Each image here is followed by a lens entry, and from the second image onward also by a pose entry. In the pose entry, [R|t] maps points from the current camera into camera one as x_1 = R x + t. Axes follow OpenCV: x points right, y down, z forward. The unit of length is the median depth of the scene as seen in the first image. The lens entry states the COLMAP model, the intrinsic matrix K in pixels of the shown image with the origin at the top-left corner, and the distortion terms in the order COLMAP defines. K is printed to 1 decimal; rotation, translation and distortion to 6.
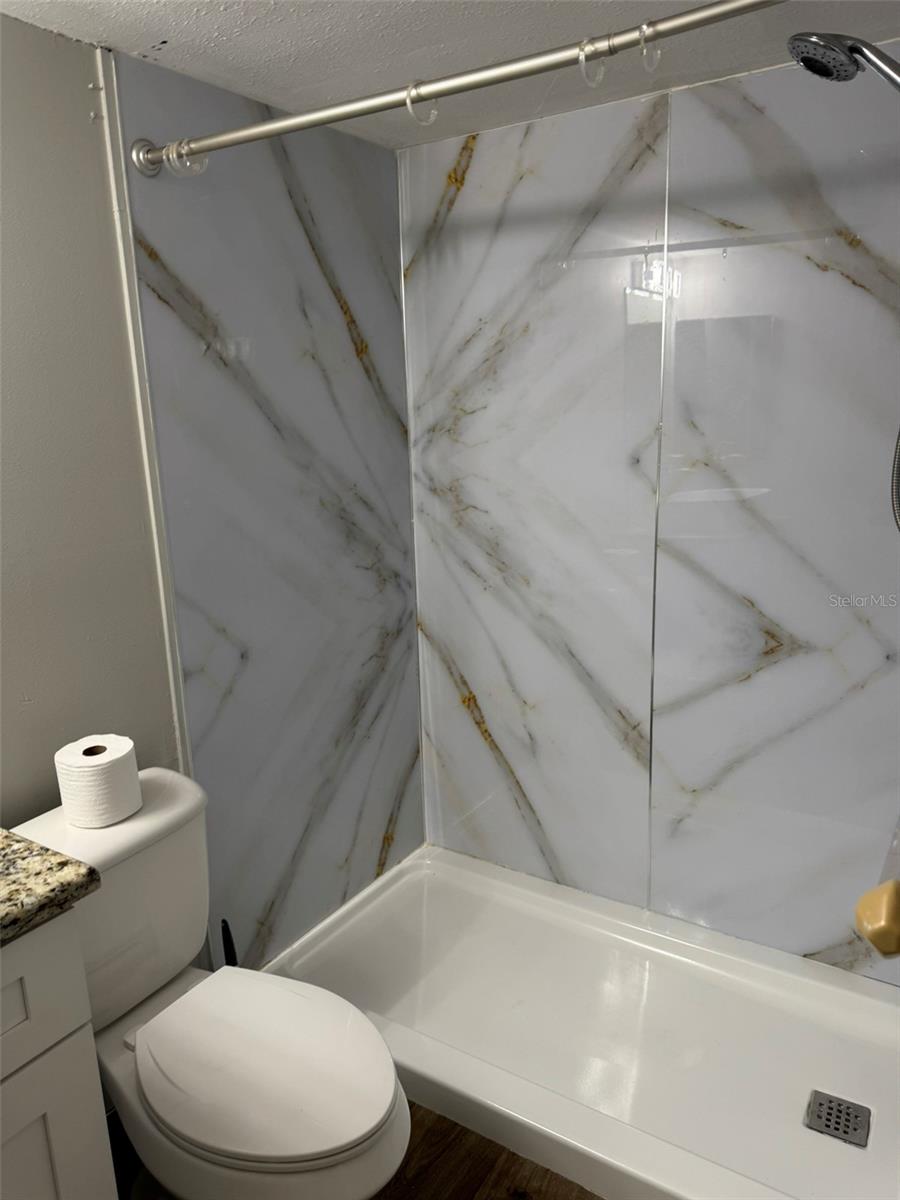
lens RADIAL K [[866.8, 0, 448.9], [0, 866.8, 604.7], [0, 0, 1]] dist [0.011588, -0.004708]
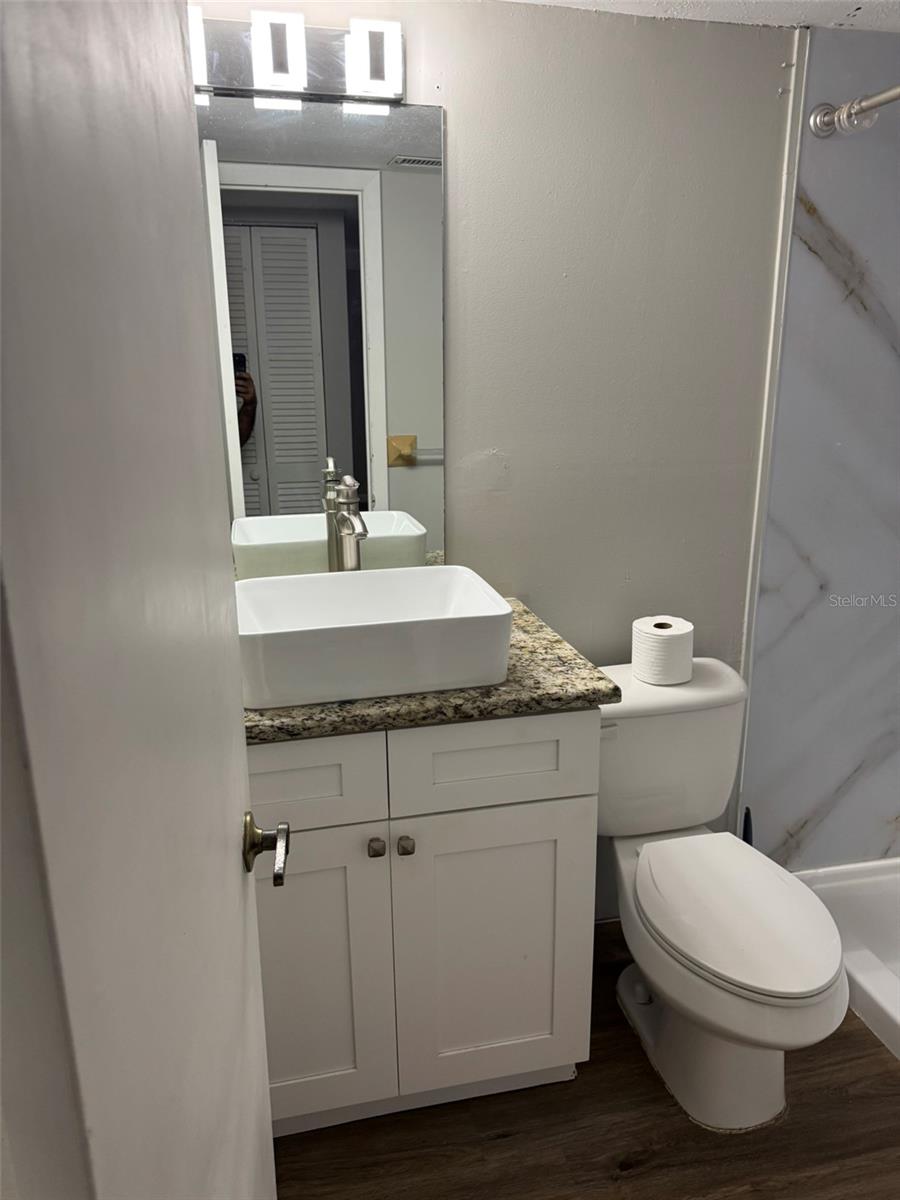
lens RADIAL K [[866.8, 0, 448.9], [0, 866.8, 604.7], [0, 0, 1]] dist [0.011588, -0.004708]
pose [[0.720761, 0.214736, -0.659085, 0.176155], [-0.174366, 0.976400, 0.127438, 0.030262], [0.670895, 0.023070, 0.741193, -0.129053]]
